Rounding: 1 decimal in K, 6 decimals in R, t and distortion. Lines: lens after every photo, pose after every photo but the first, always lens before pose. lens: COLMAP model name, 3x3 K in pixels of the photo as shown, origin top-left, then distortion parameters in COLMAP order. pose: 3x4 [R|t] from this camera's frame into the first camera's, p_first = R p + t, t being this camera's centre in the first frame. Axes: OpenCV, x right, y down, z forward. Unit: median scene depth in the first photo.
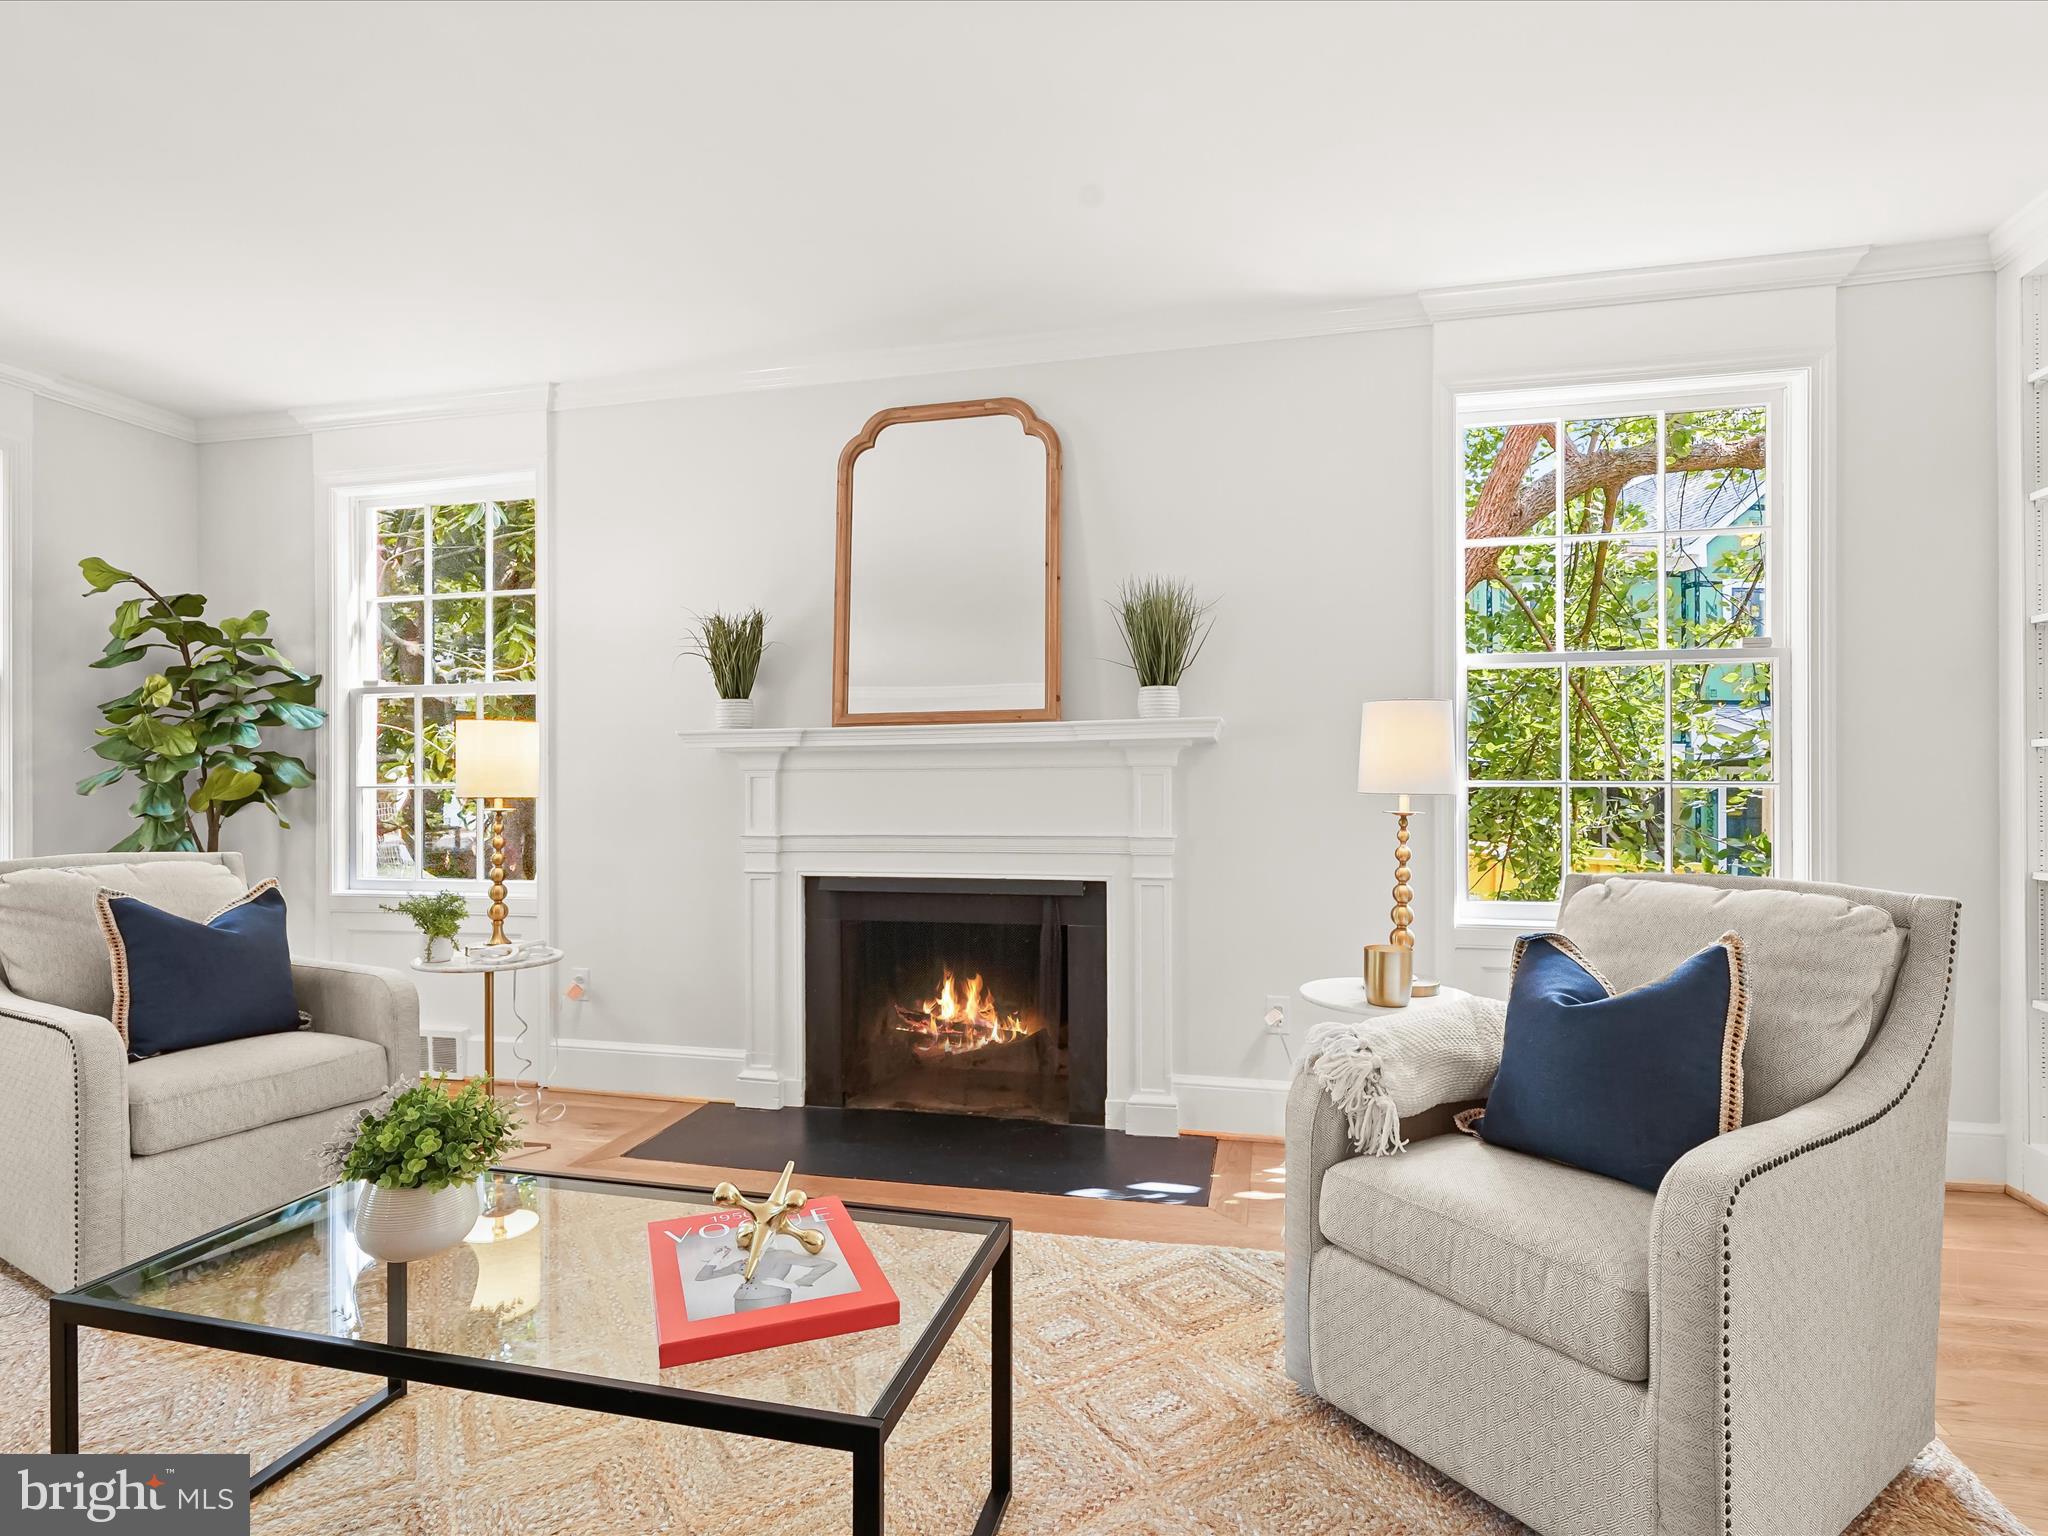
lens RADIAL K [[1067.1, 0, 1017.8], [0, 1067.1, 785.1], [0, 0, 1]] dist [0.000856, -0.000585]
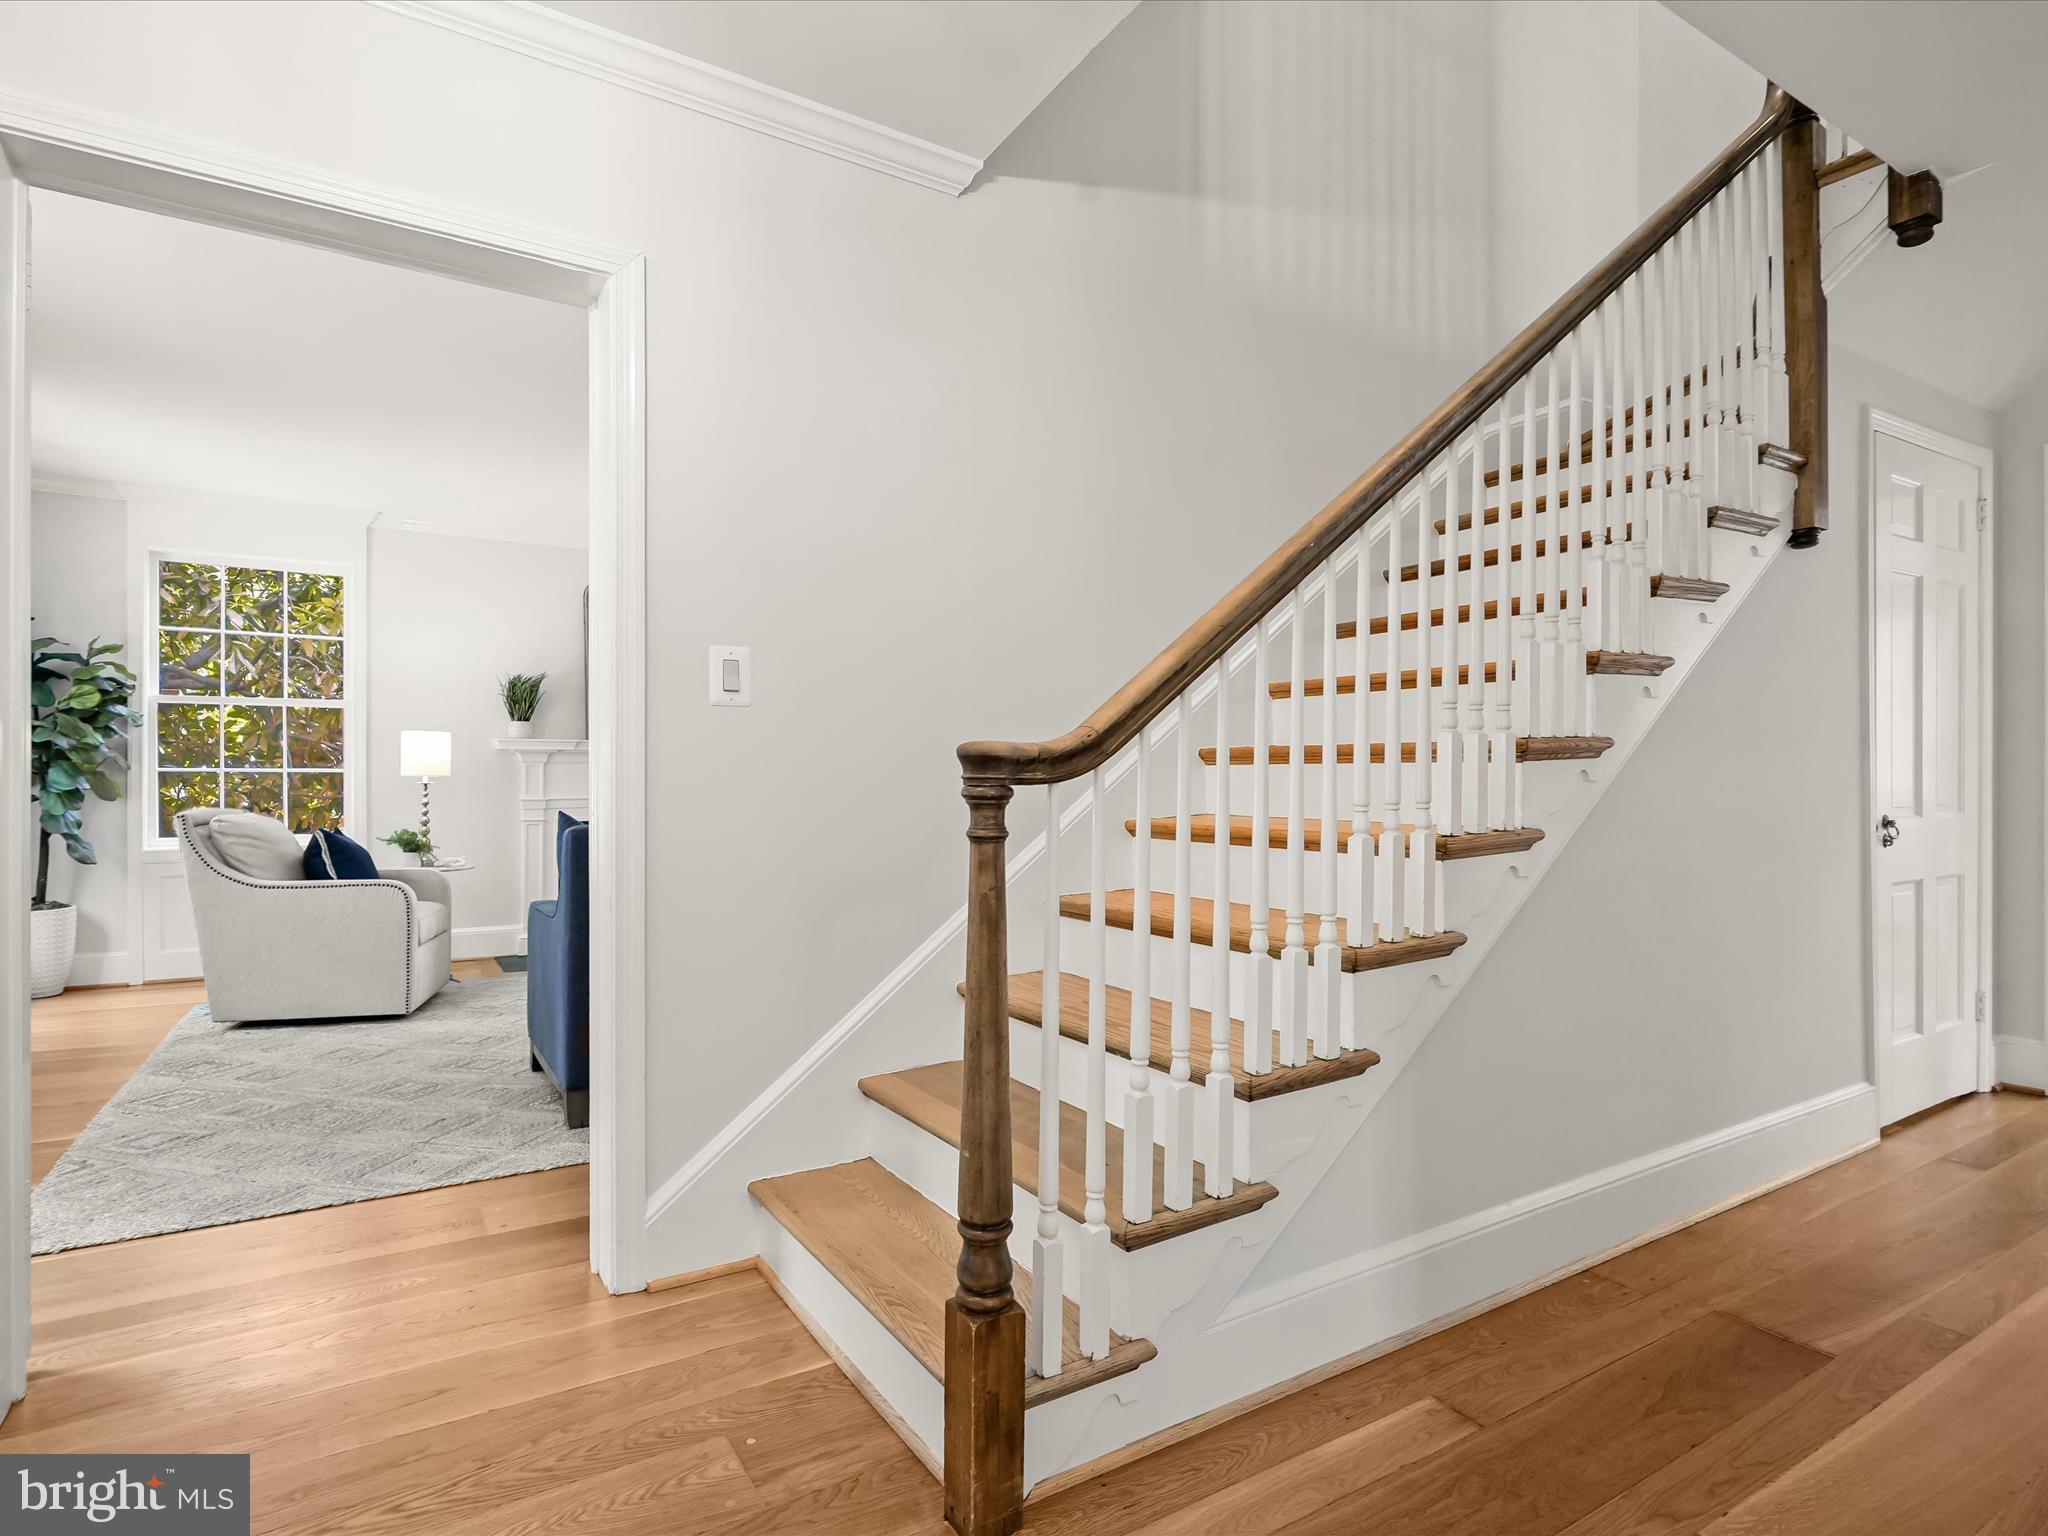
lens RADIAL K [[1067.1, 0, 1017.8], [0, 1067.1, 785.1], [0, 0, 1]] dist [0.000856, -0.000585]
pose [[0.702109, -0.000269, 0.712069, -0.947829], [-0.000553, 0.999999, 0.000923, 0.021945], [-0.712069, -0.001042, 0.702109, -0.807994]]
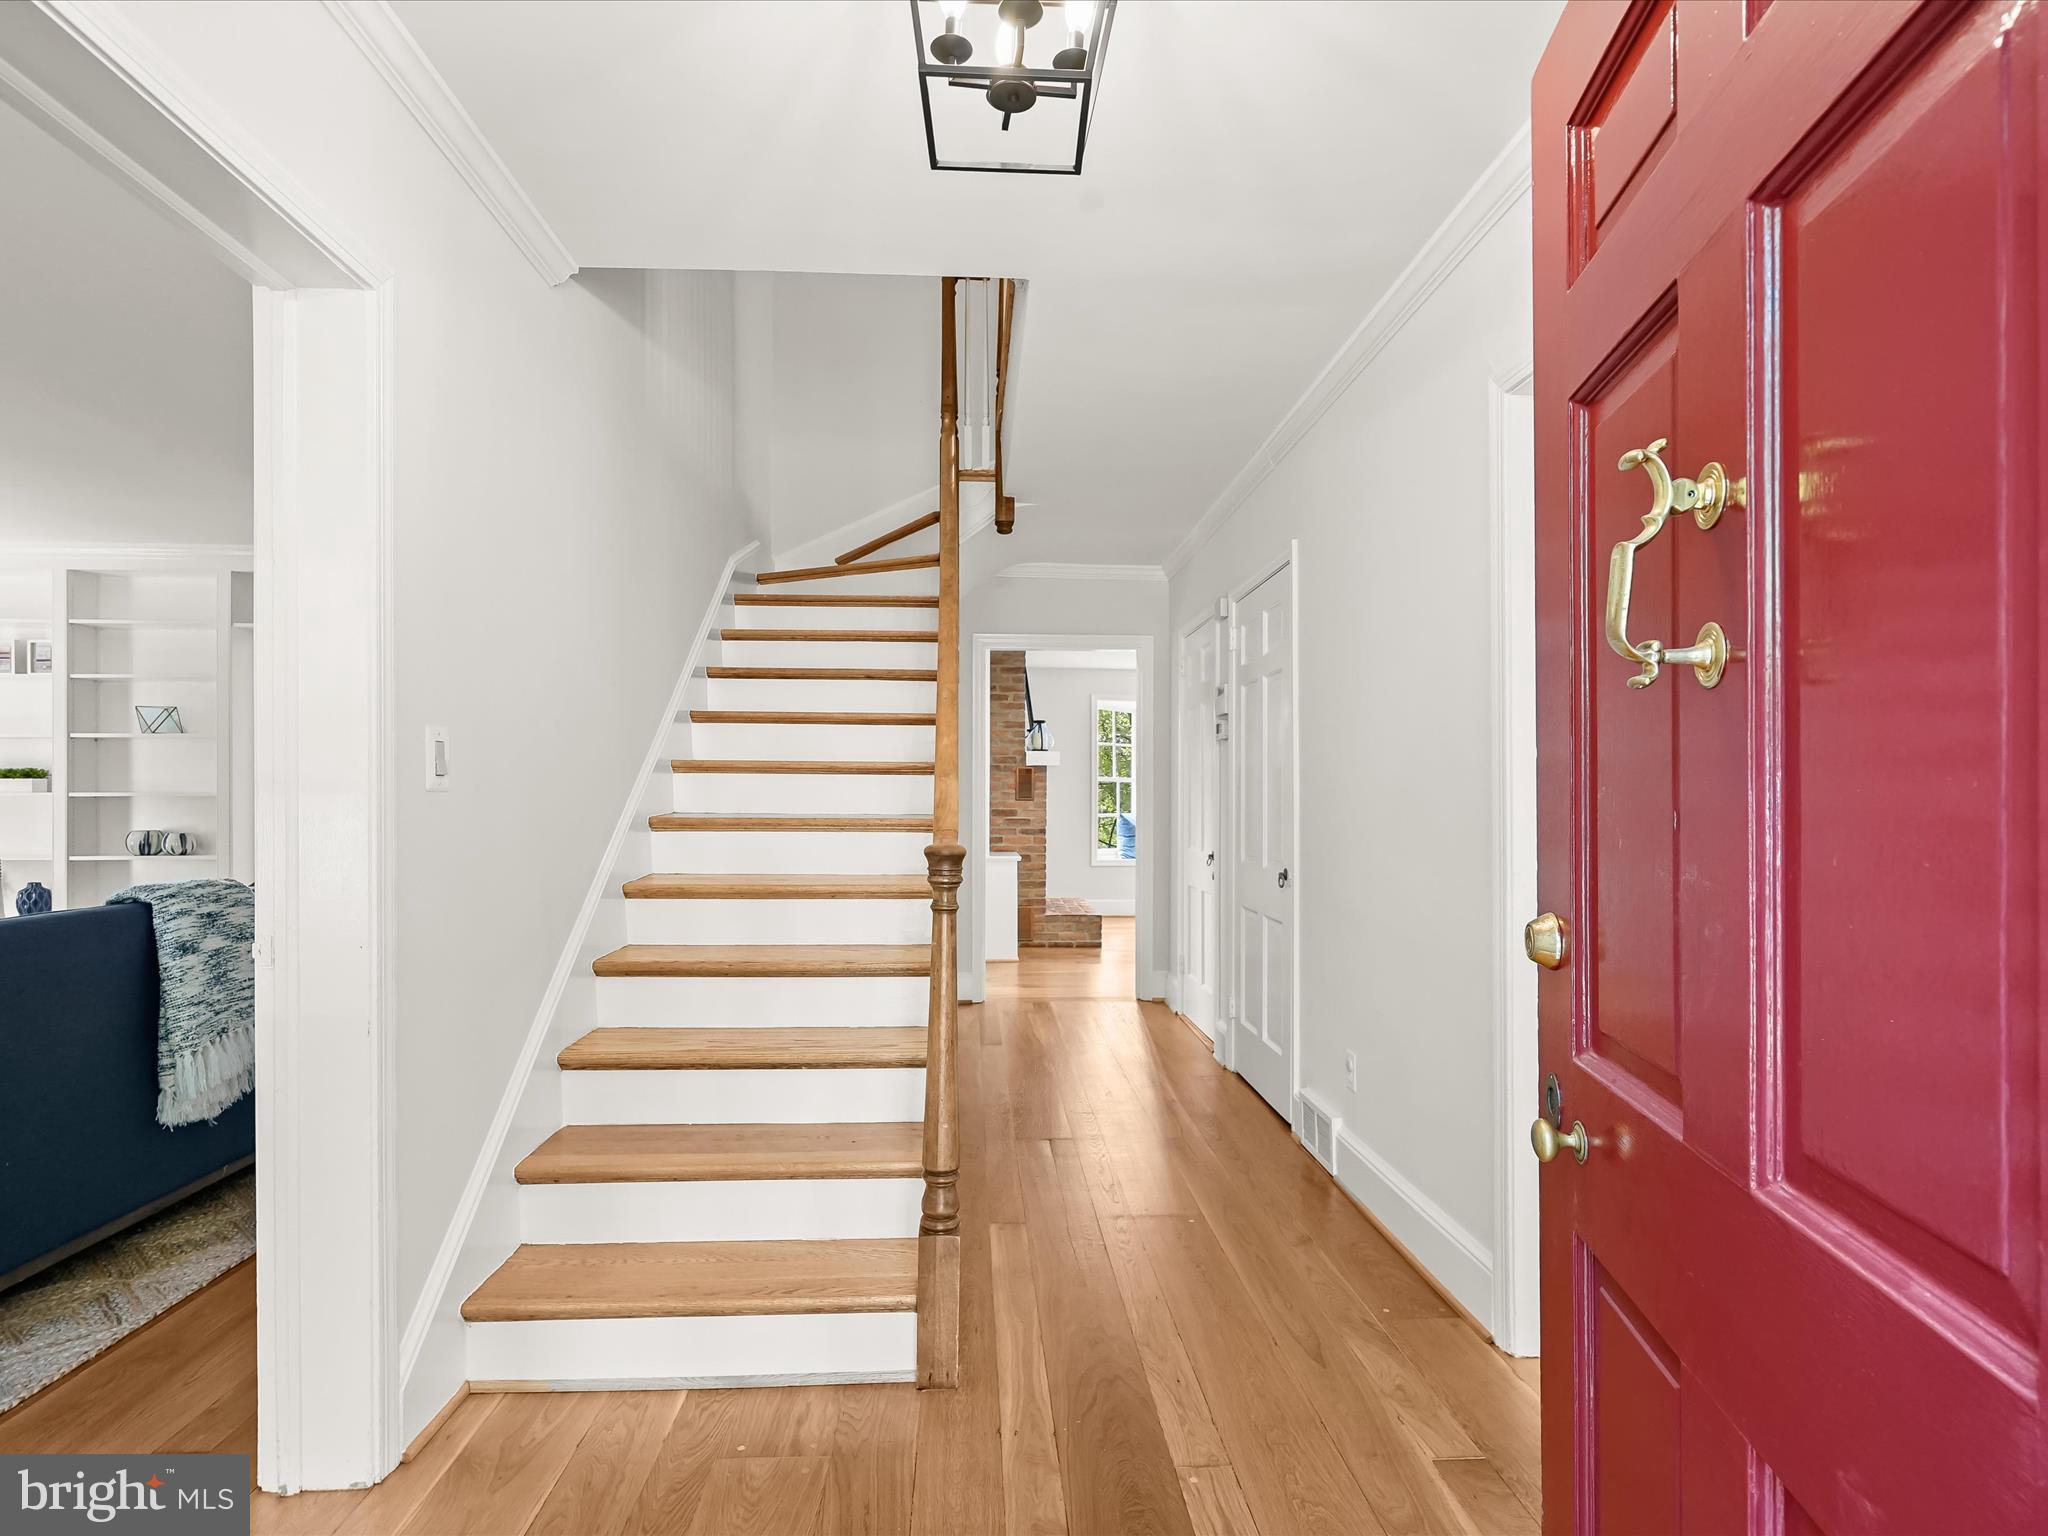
lens RADIAL K [[1074.0, 0, 1024.6], [0, 1074.0, 799.1], [0, 0, 1]] dist [-0.004254, 0.000541]
pose [[-0.279161, 0.005670, 0.960228, -1.260759], [-0.001778, 0.999978, -0.006421, -0.016954], [-0.960243, -0.003500, -0.279144, -0.387860]]
